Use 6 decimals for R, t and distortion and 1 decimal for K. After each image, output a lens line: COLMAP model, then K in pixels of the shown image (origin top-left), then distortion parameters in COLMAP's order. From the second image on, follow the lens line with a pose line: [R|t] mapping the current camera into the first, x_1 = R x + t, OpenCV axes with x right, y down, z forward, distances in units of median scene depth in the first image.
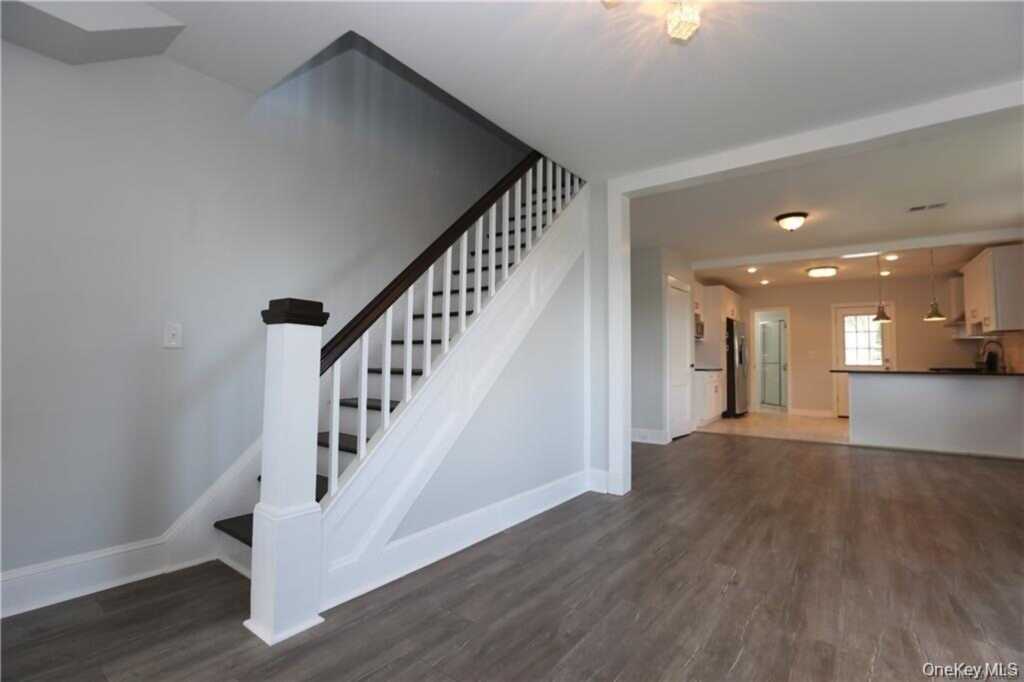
lens RADIAL K [[475.3, 0, 513.3], [0, 475.3, 338.5], [0, 0, 1]] dist [-0.025815, 0.012301]
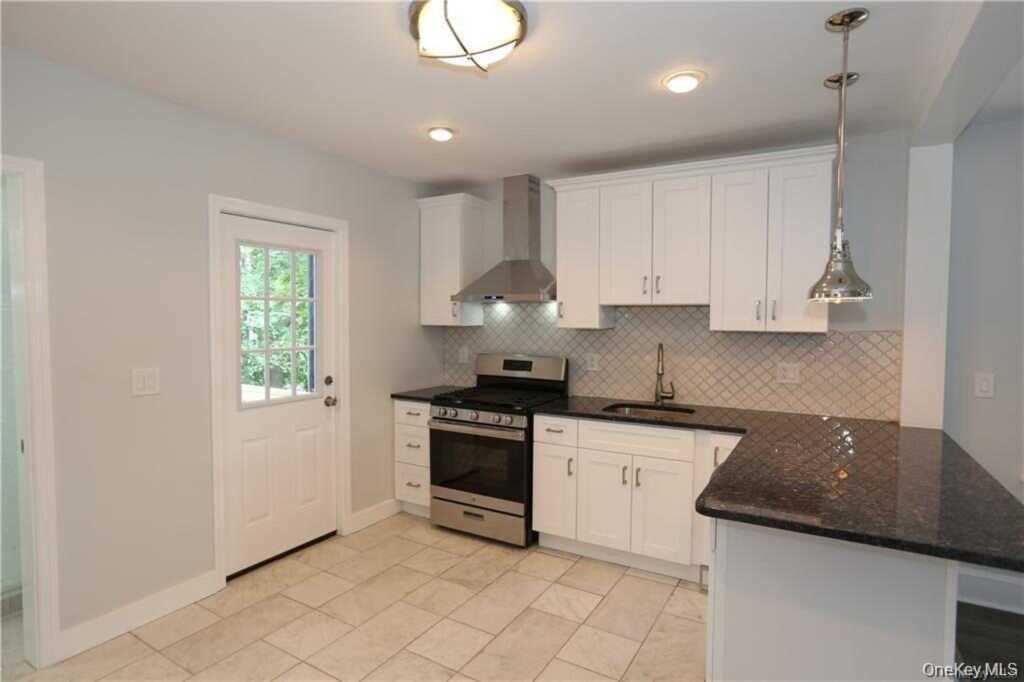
lens RADIAL K [[528.9, 0, 509.5], [0, 528.9, 344.1], [0, 0, 1]] dist [-0.022129, 0.000777]
pose [[-0.092559, -0.058915, 0.993963, 0.471927], [-0.053940, 0.997079, 0.054076, -0.015954], [-0.994245, -0.048609, -0.095467, 1.151875]]
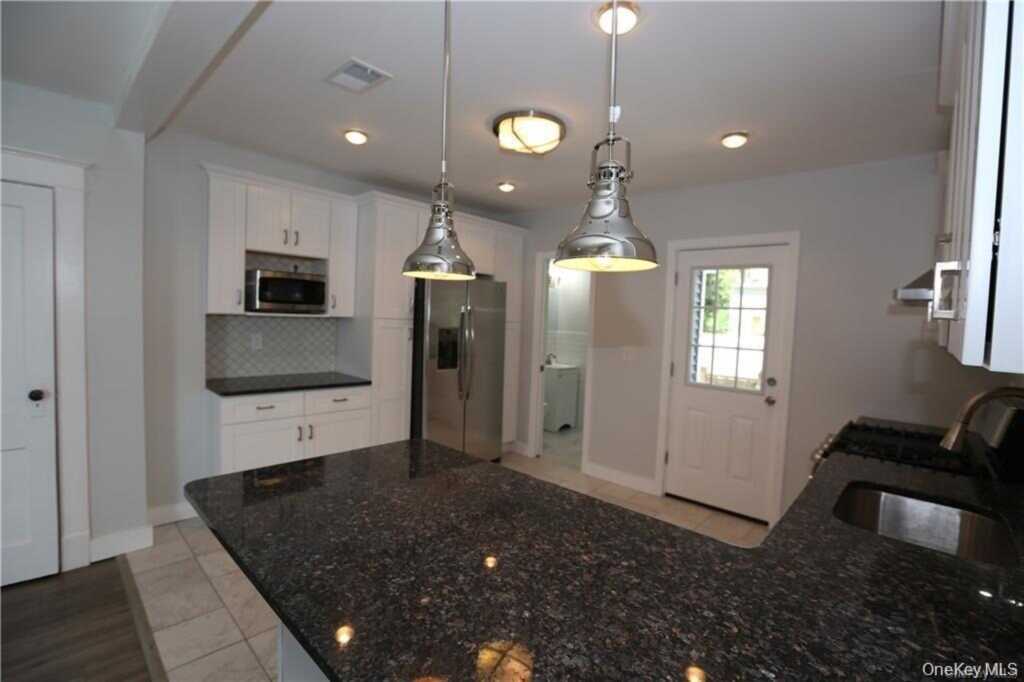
lens RADIAL K [[475.3, 0, 513.3], [0, 475.3, 338.5], [0, 0, 1]] dist [-0.025815, 0.012301]
pose [[0.992936, 0.034078, -0.113651, 0.794830], [-0.022707, 0.994739, 0.099890, -0.033344], [0.116457, -0.096604, 0.988486, 0.736018]]
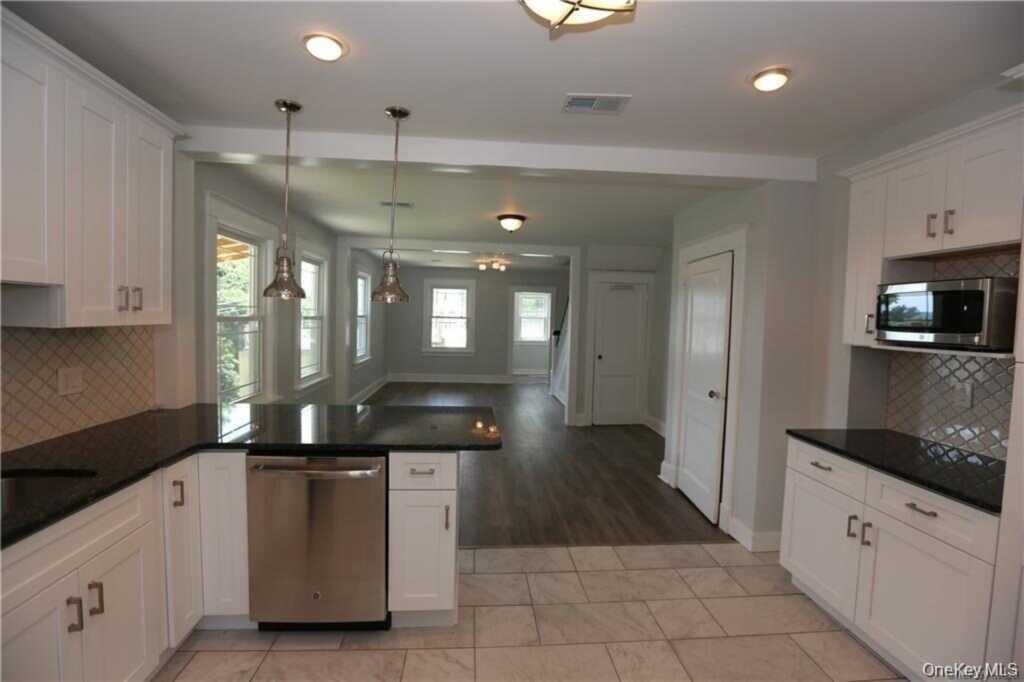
lens RADIAL K [[475.3, 0, 513.3], [0, 475.3, 338.5], [0, 0, 1]] dist [-0.025815, 0.012301]
pose [[-0.749620, -0.002723, -0.661863, 0.915217], [-0.005642, 0.999981, 0.002276, -0.008346], [0.661845, 0.005441, -0.749621, 1.294714]]
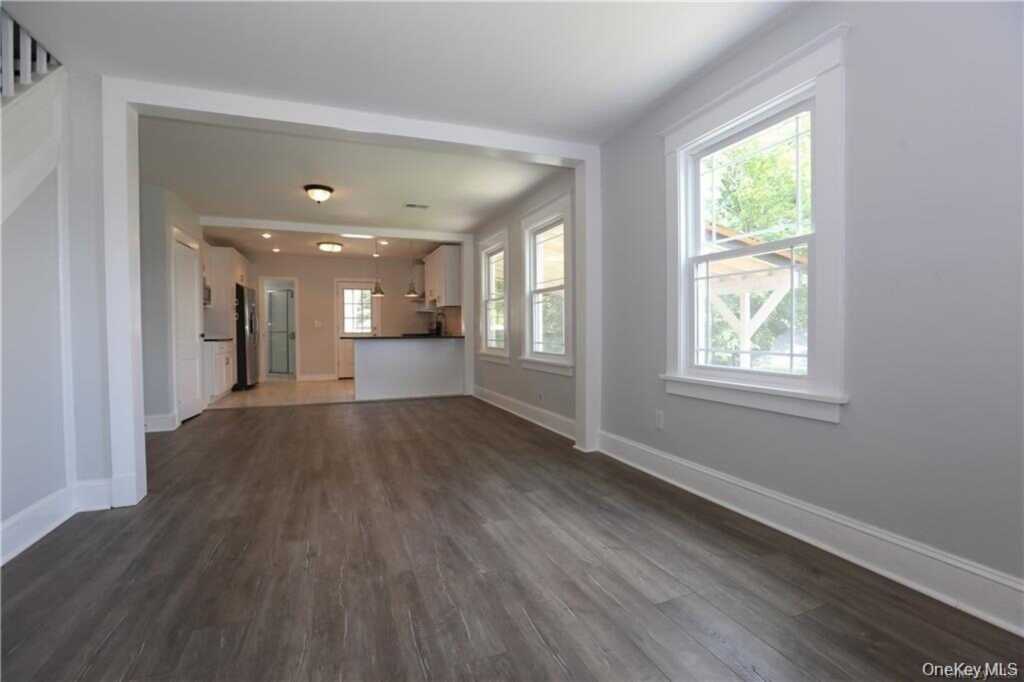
lens RADIAL K [[475.3, 0, 513.3], [0, 475.3, 338.5], [0, 0, 1]] dist [-0.025815, 0.012301]
pose [[0.546514, -0.025282, 0.837068, -0.037573], [-0.028067, 0.998430, 0.048481, 0.004878], [-0.836979, -0.049990, 0.544946, 0.049089]]
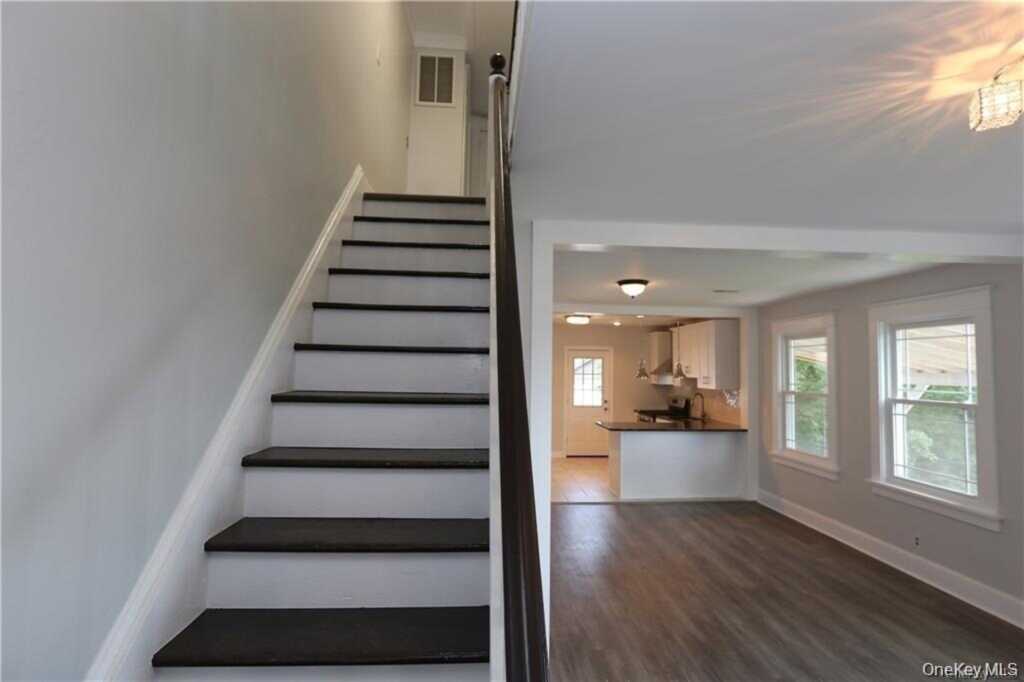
lens RADIAL K [[532.5, 0, 529.6], [0, 532.5, 343.4], [0, 0, 1]] dist [-0.001246, 0.000064]
pose [[0.749933, 0.035497, 0.660560, -0.191498], [-0.040850, 0.999139, -0.007315, -0.090992], [-0.660251, -0.021498, 0.750737, 0.254598]]
